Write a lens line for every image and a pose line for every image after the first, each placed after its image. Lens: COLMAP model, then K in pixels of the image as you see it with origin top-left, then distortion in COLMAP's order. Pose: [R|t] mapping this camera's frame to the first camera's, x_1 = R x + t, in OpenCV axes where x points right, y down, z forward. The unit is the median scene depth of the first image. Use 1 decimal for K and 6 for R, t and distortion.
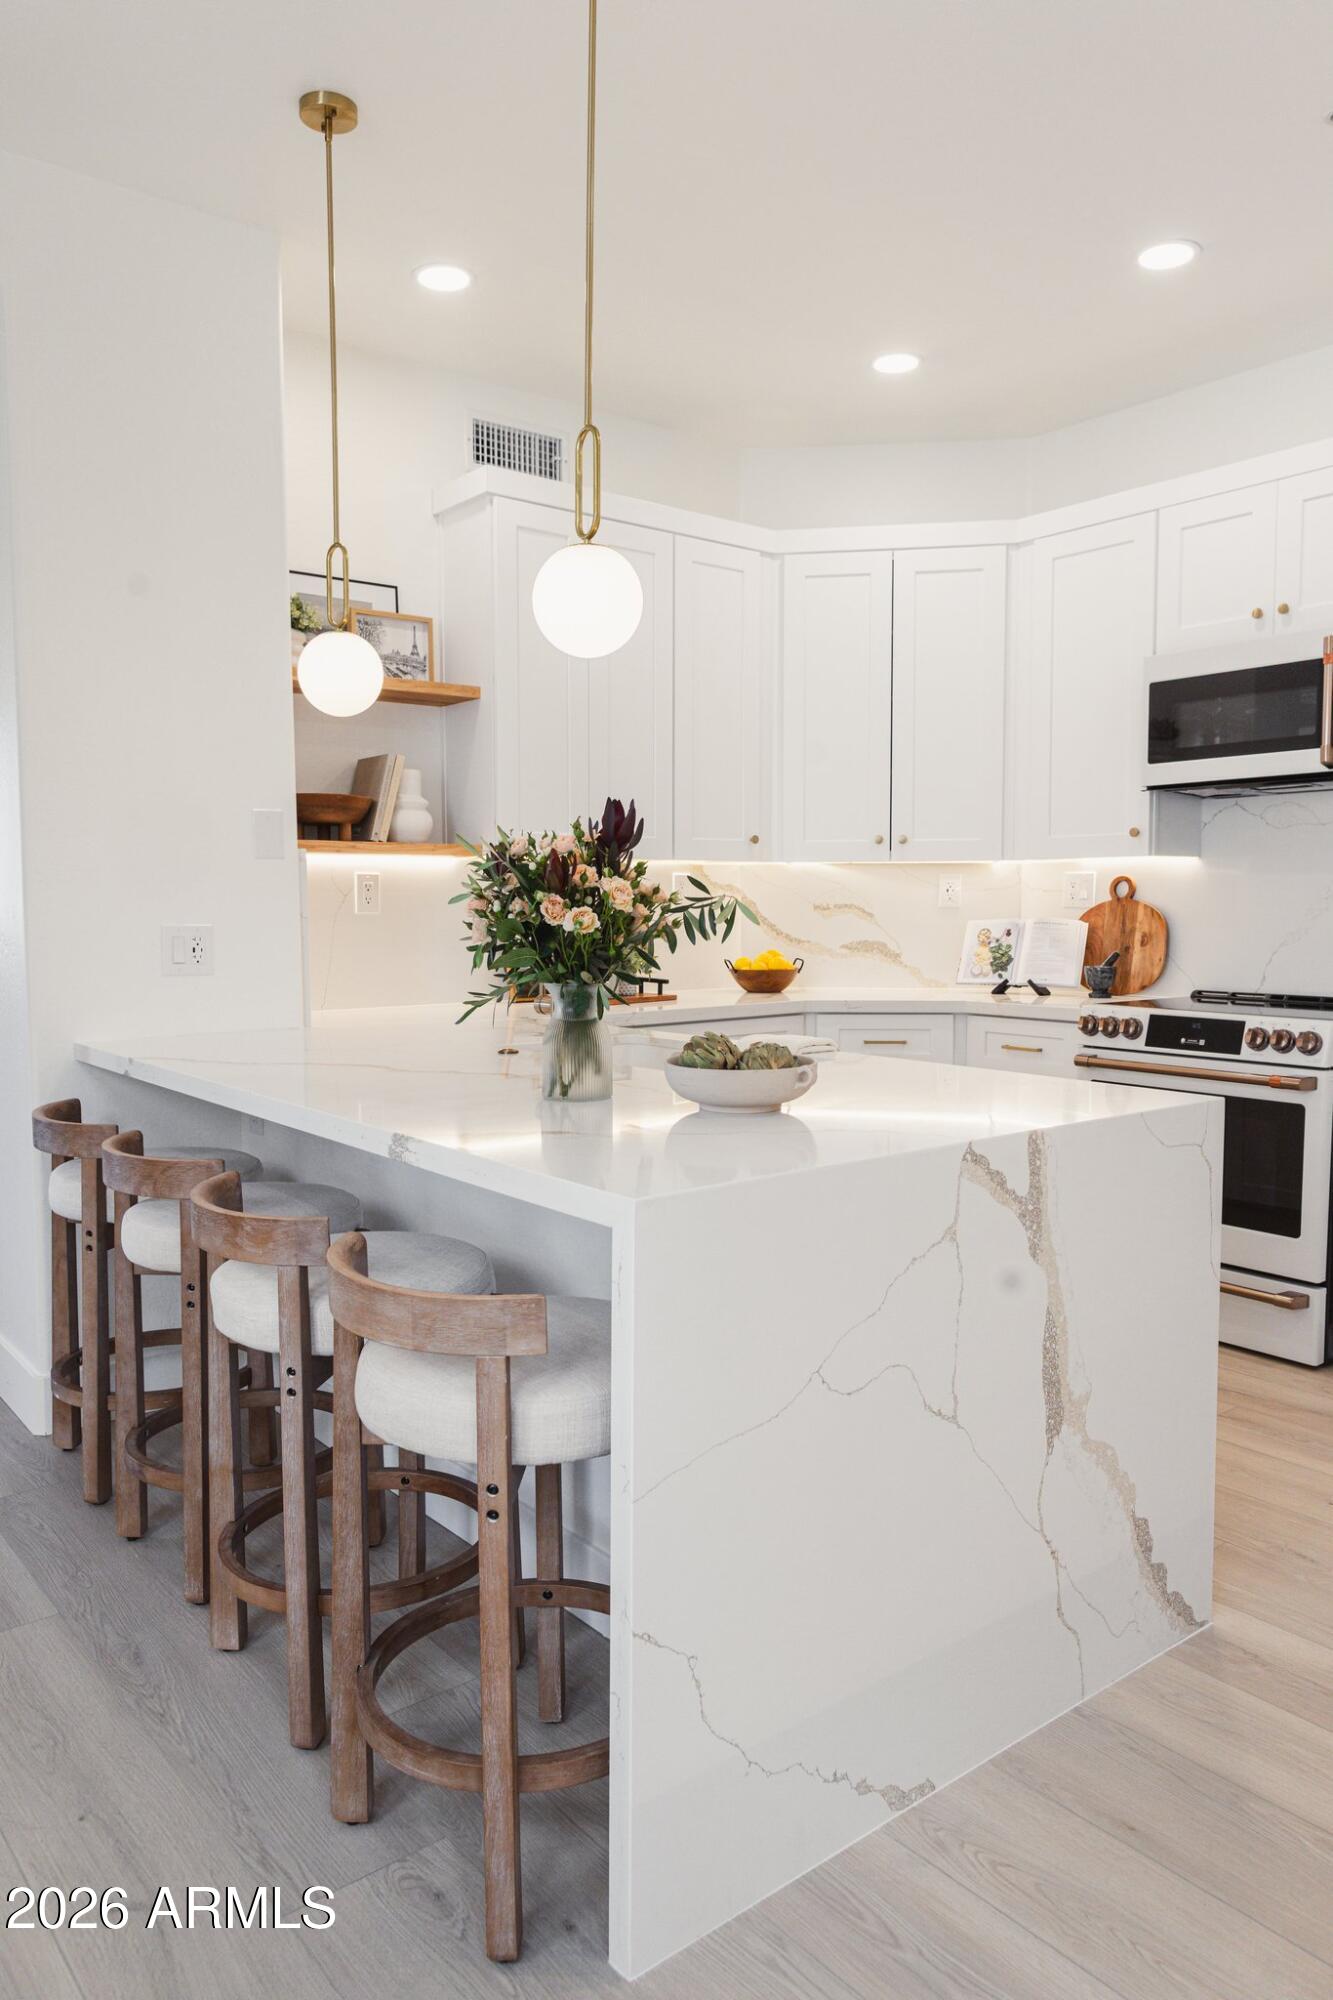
lens RADIAL K [[1365.4, 0, 666.5], [0, 1365.4, 1000.0], [0, 0, 1]] dist [0.005988, 0.003484]
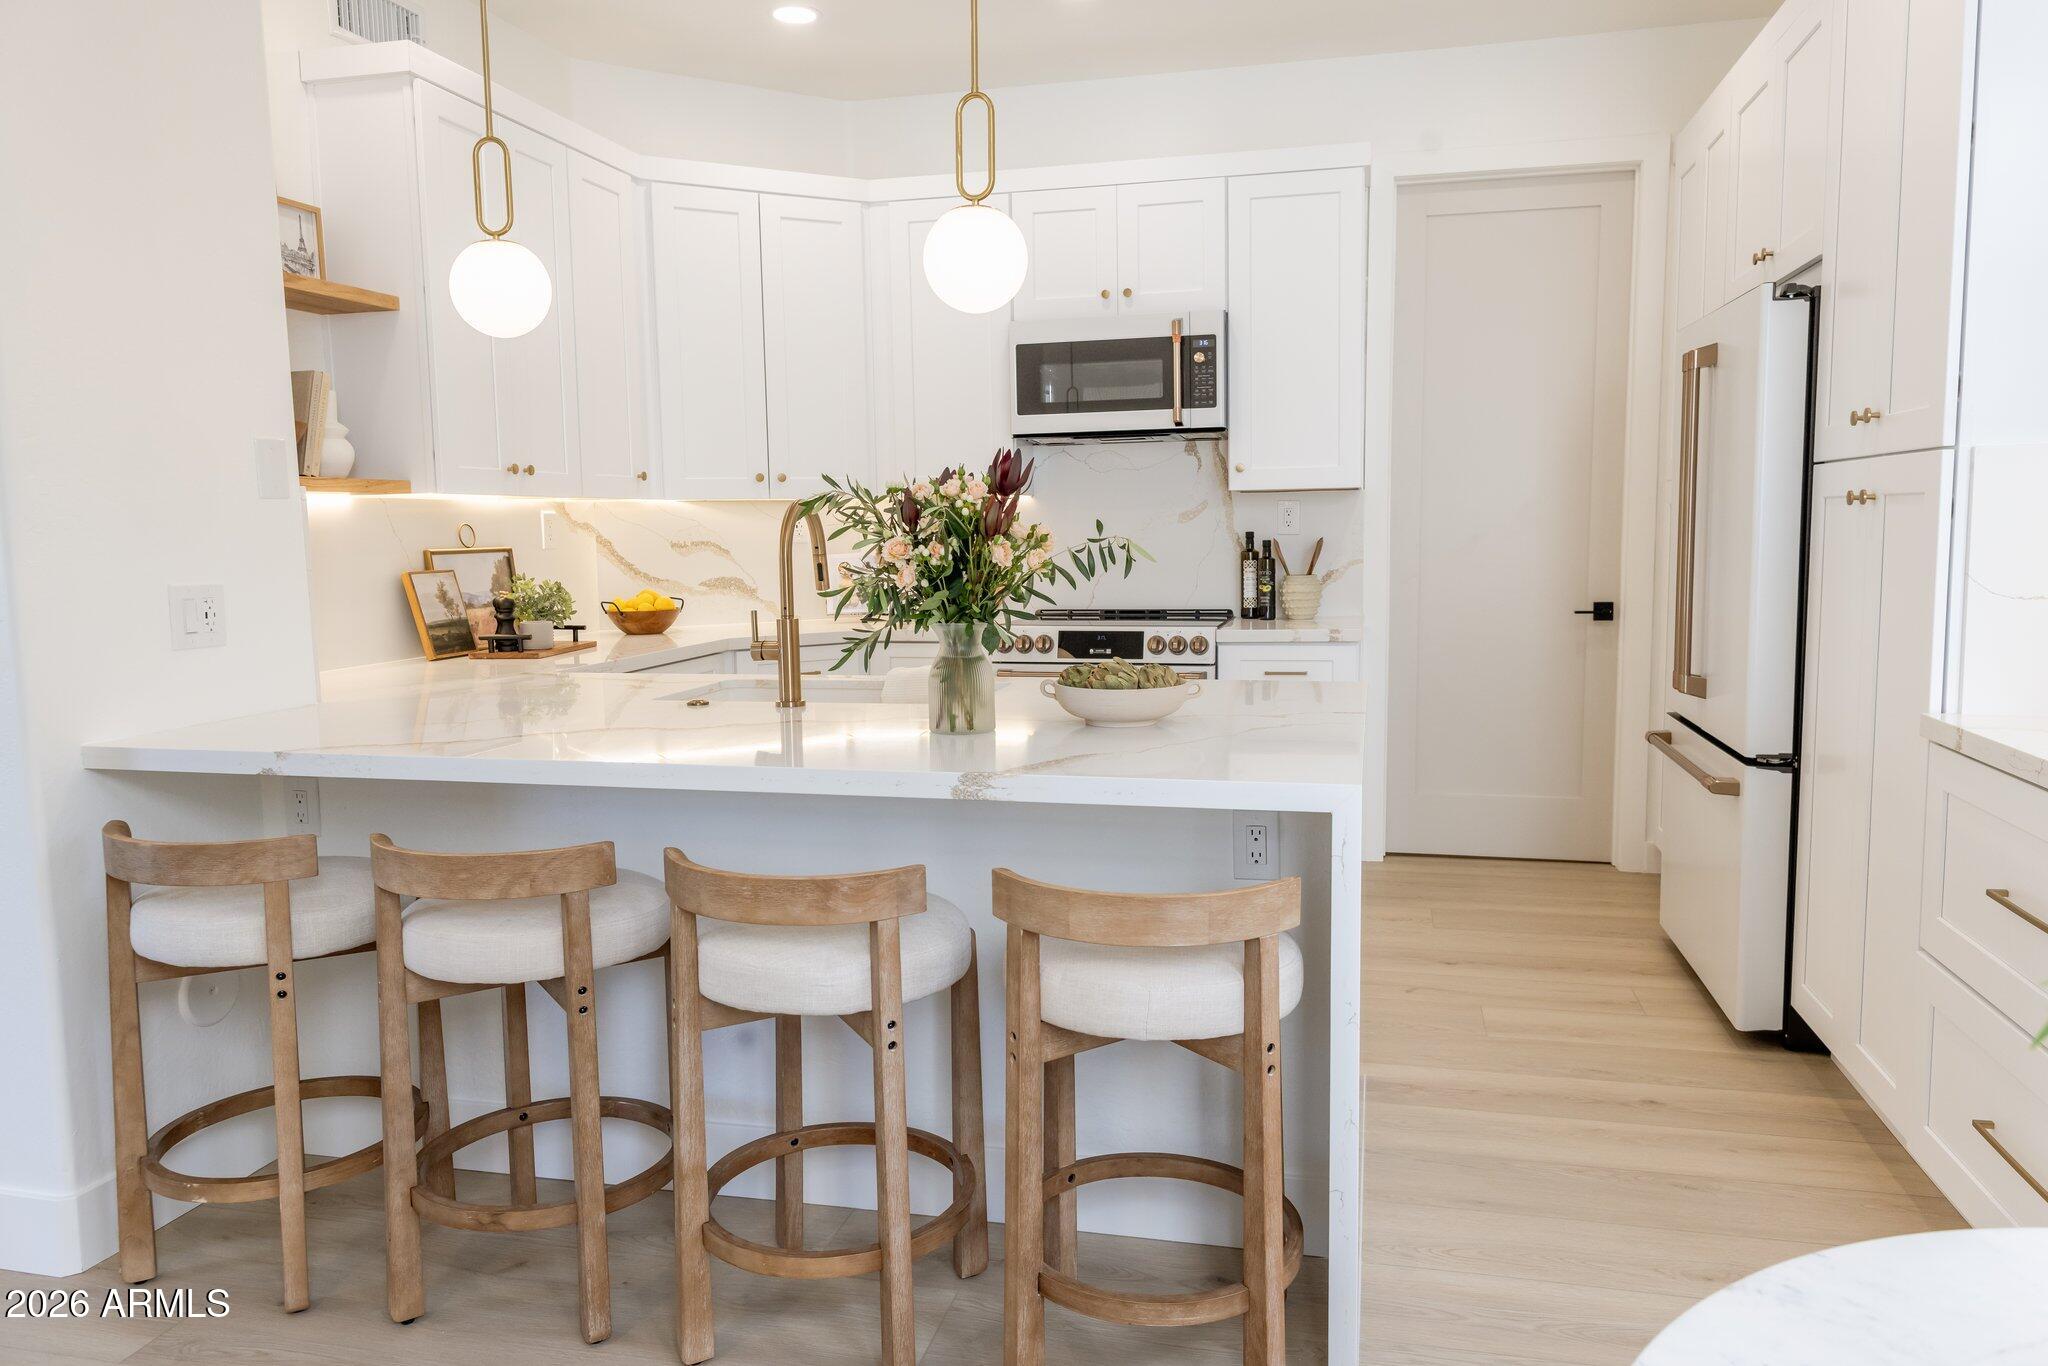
lens RADIAL K [[1382.6, 0, 1023.2], [0, 1382.6, 662.7], [0, 0, 1]] dist [0.006883, 0.000490]
pose [[0.799574, -0.070650, 0.596398, -0.347480], [0.057782, 0.997499, 0.040699, -0.011414], [-0.597782, 0.001919, 0.801656, 0.061579]]
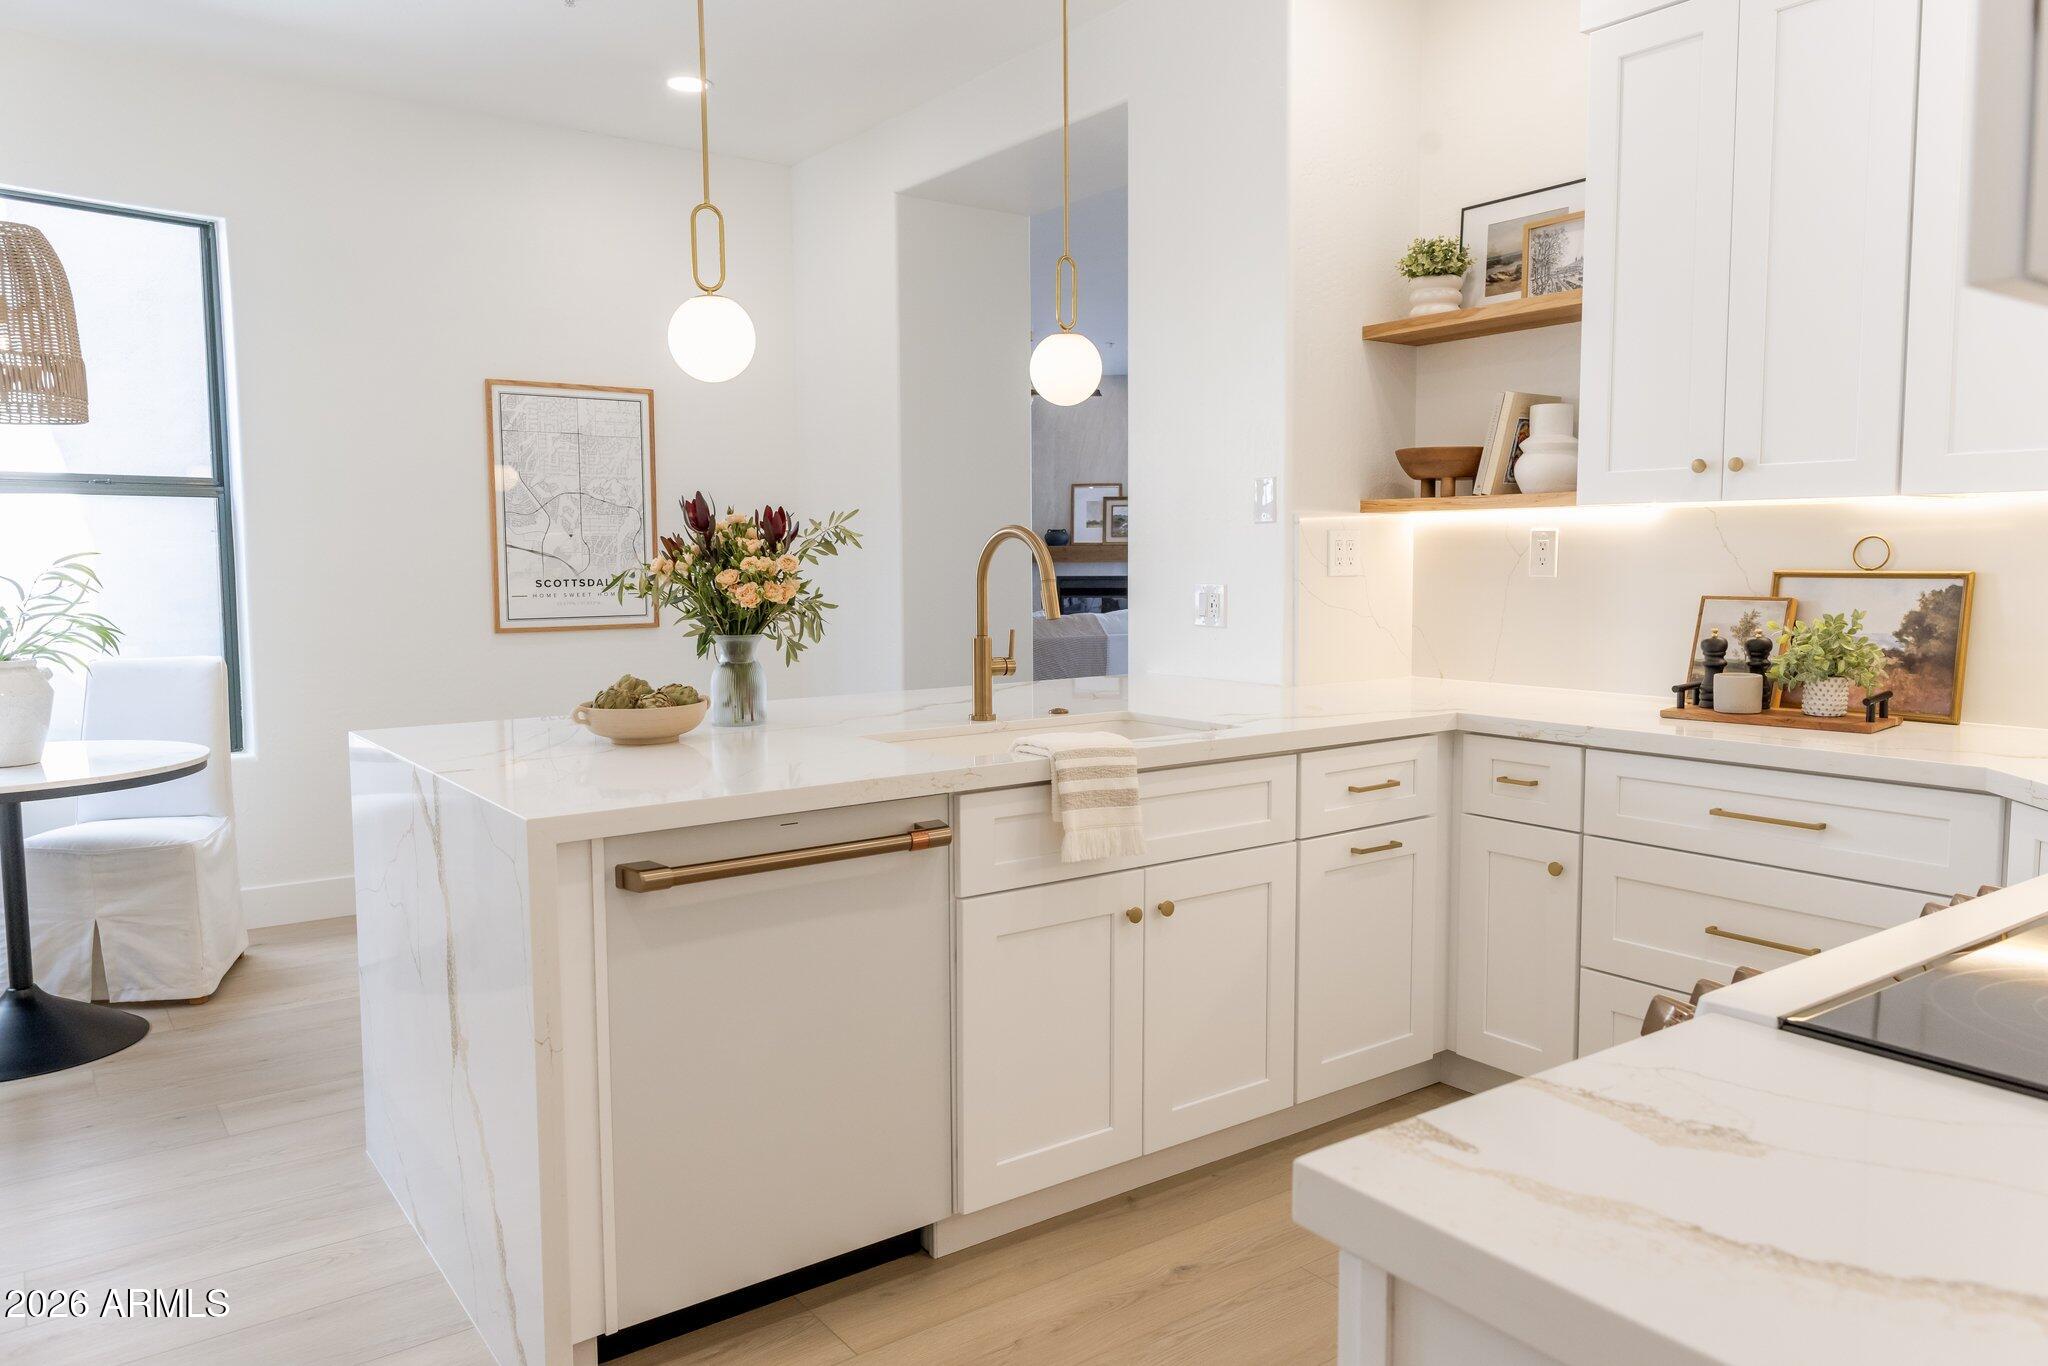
lens RADIAL K [[1412.2, 0, 1024.0], [0, 1412.2, 683.0], [0, 0, 1]] dist [-0.056856, 0.000360]
pose [[-0.044547, 0.093592, -0.994614, 0.651209], [-0.061474, 0.993458, 0.096236, -0.060342], [0.997114, 0.065430, -0.038502, 0.696438]]
